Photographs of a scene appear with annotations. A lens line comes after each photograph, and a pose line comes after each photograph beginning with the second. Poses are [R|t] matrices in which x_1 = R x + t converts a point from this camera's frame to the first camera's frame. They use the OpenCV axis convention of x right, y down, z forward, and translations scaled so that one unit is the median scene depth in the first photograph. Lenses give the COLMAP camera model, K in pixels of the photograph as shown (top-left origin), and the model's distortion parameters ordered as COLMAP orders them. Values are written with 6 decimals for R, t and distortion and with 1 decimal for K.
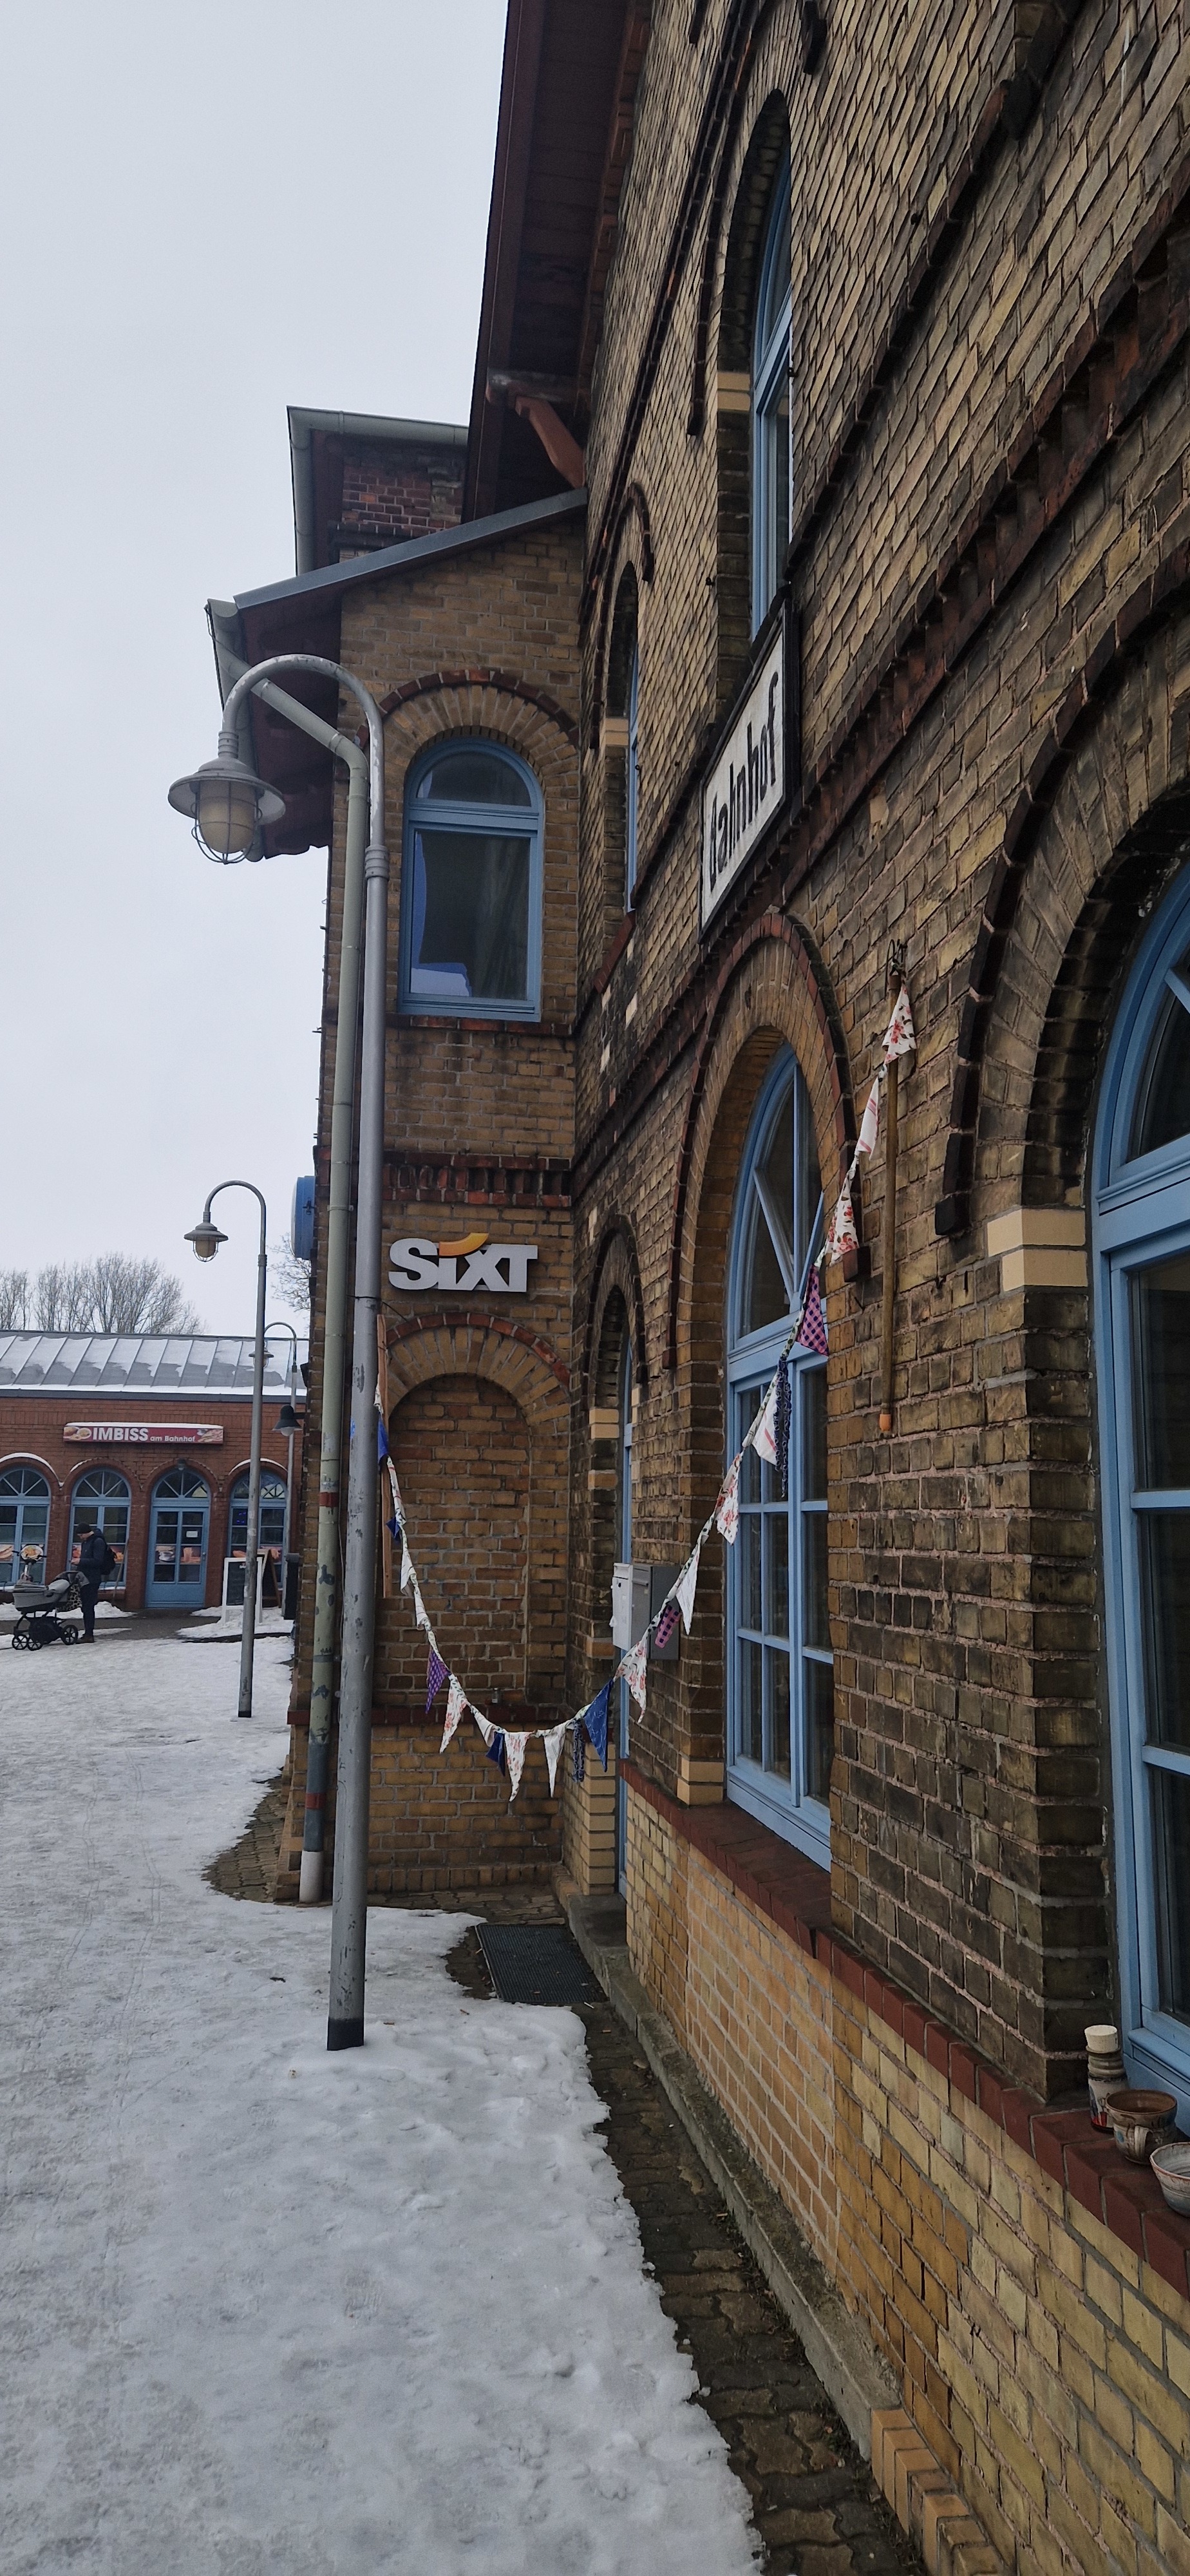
lens RADIAL K [[1699.5, 0, 604.6], [0, 1699.5, 1247.1], [0, 0, 1]] dist [0.073137, -0.041790]
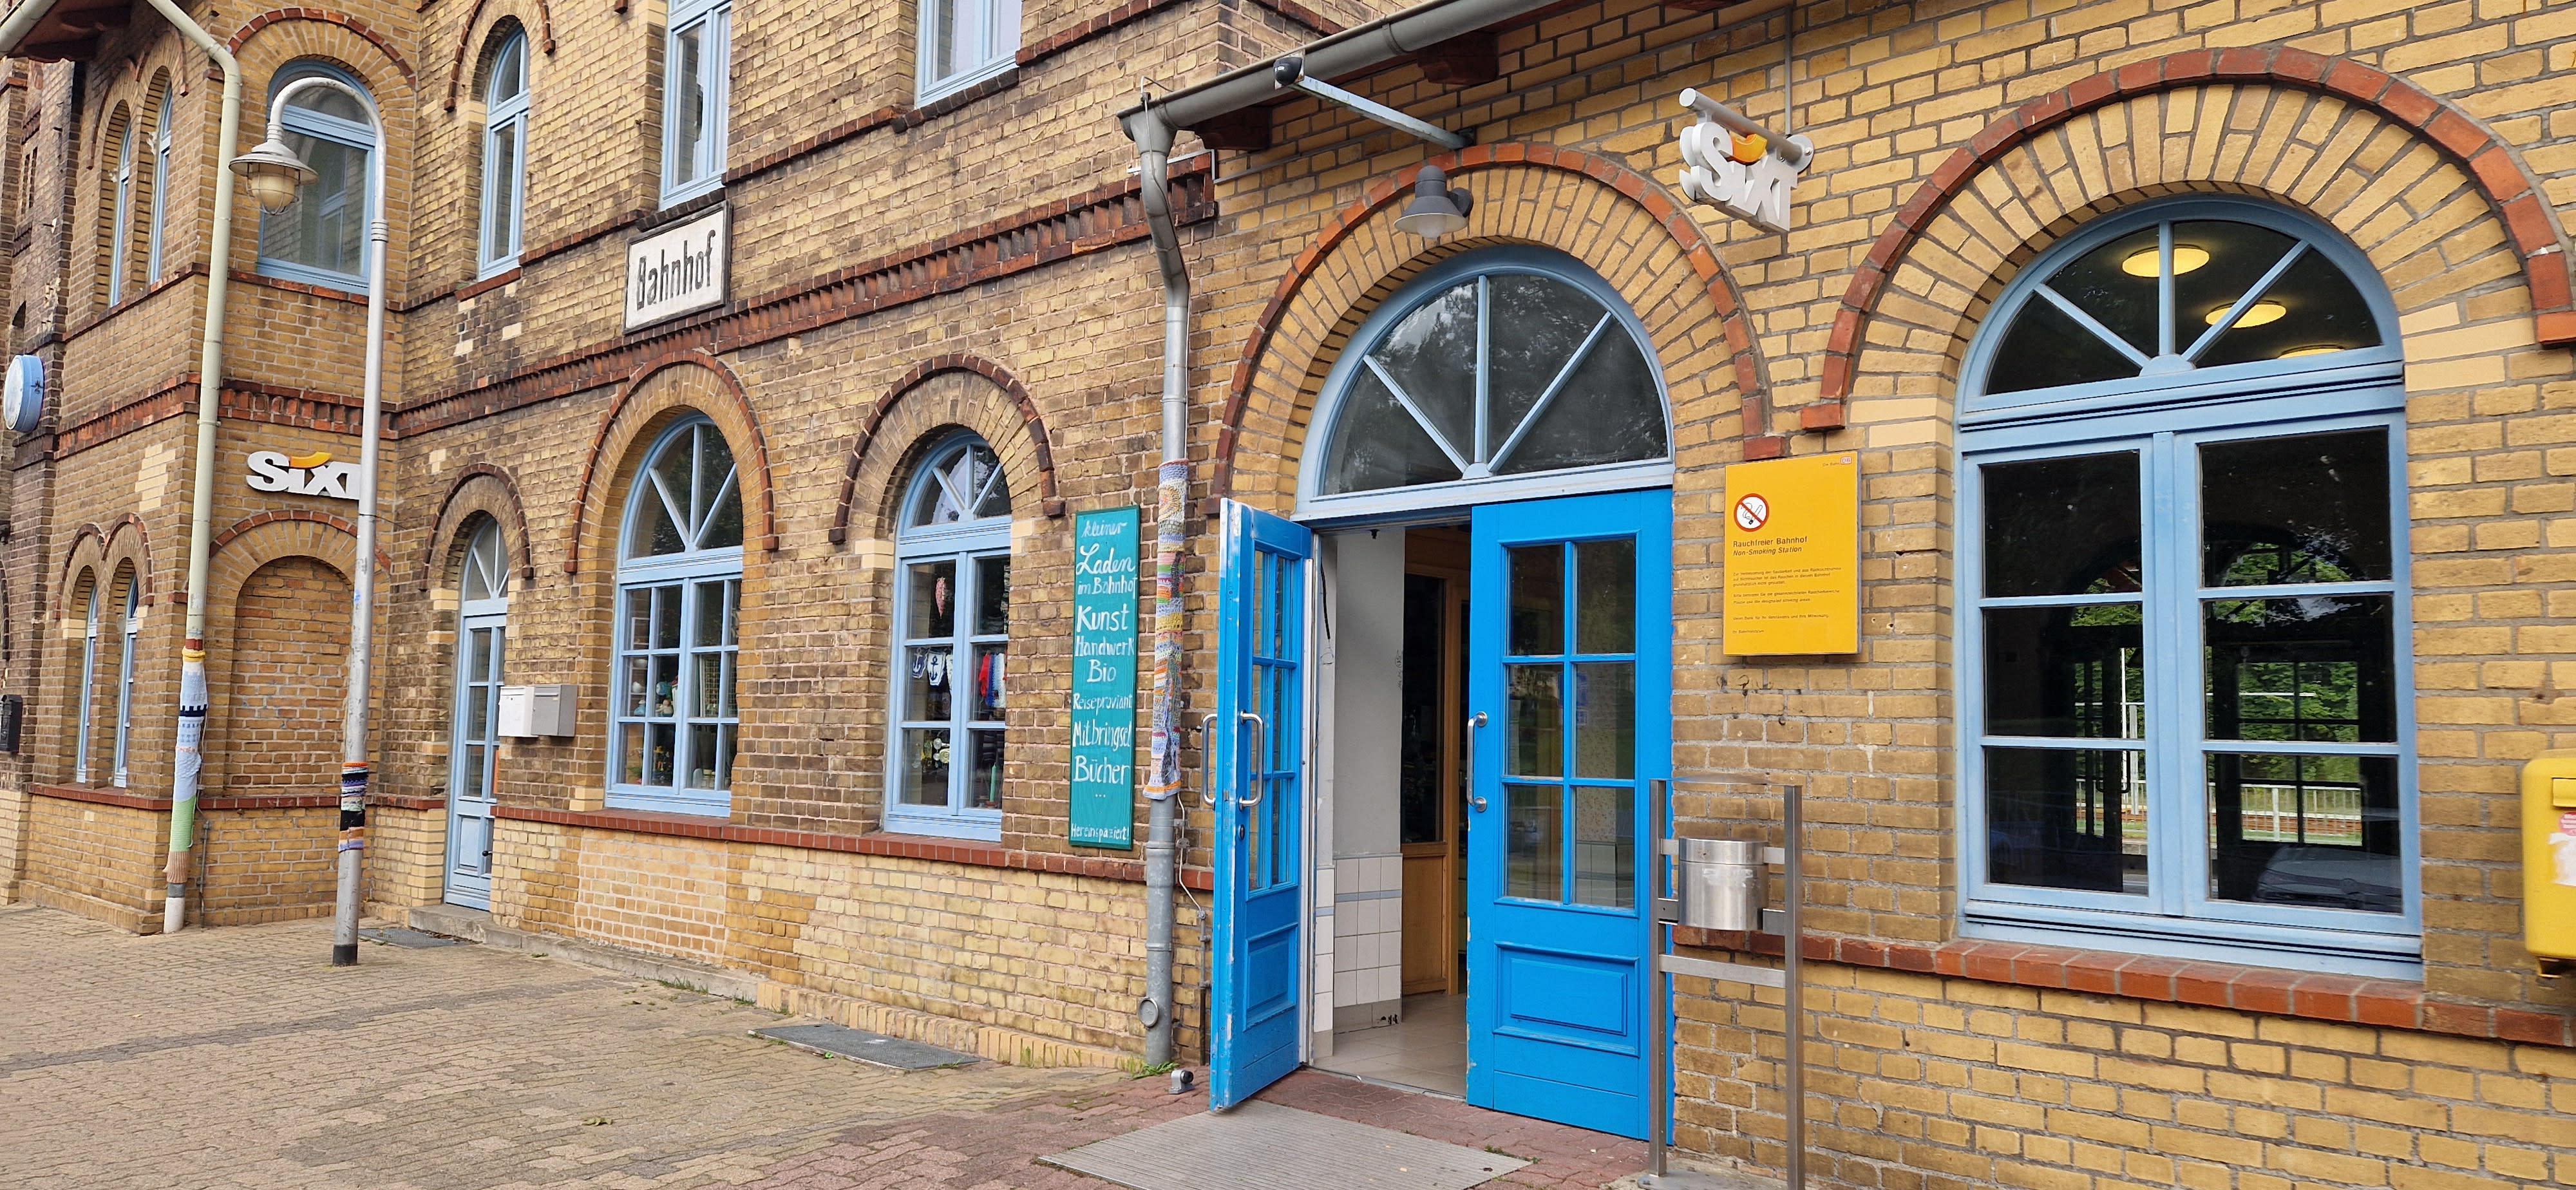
lens RADIAL K [[1699.5, 0, 1264.8], [0, 1699.5, 602.7], [0, 0, 1]] dist [0.073137, -0.041790]
pose [[0.786651, 0.050213, 0.615353, -0.494132], [-0.108928, 0.992340, 0.058275, -0.077673], [-0.607713, -0.112871, 0.786094, -0.818561]]
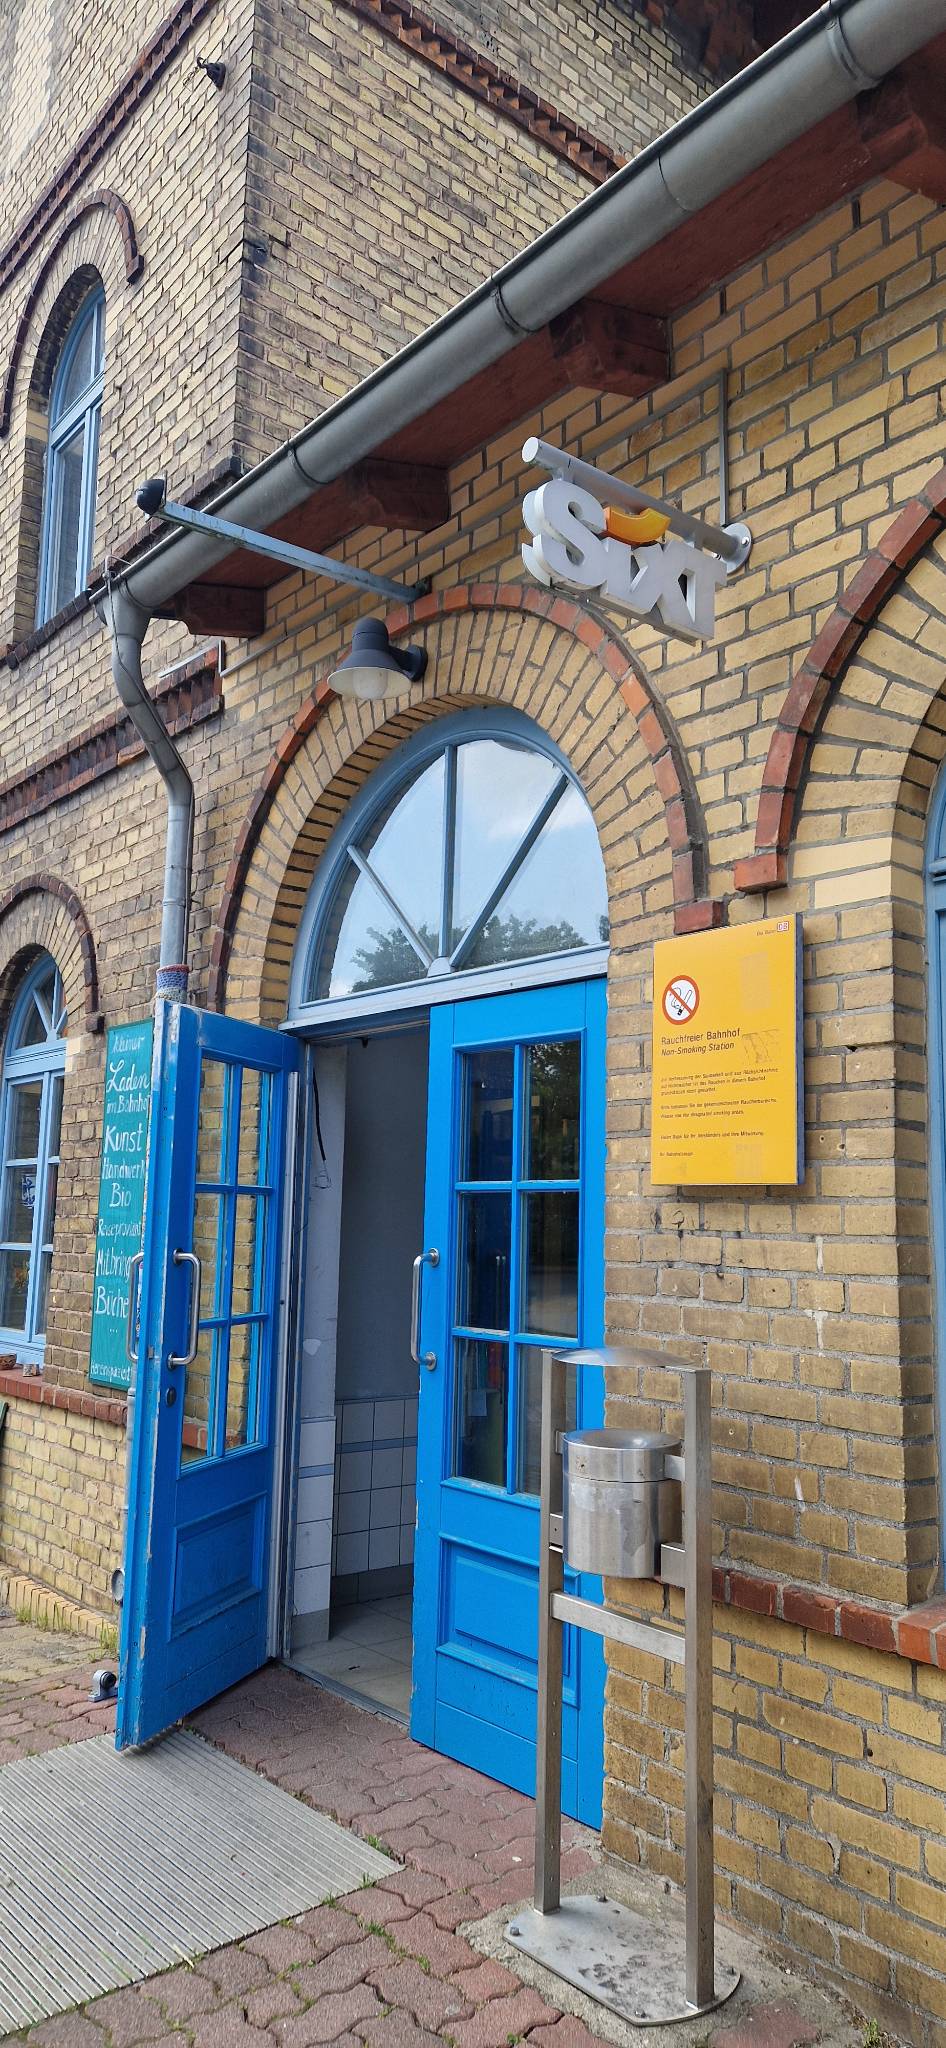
lens RADIAL K [[1368.2, 0, 462.8], [0, 1368.2, 1025.1], [0, 0, 1]] dist [0.072483, -0.053101]
pose [[0.861832, 0.077956, 0.501166, -0.110017], [-0.092022, 0.995751, 0.003358, -0.083524], [-0.498775, -0.049012, 0.865344, -0.705386]]
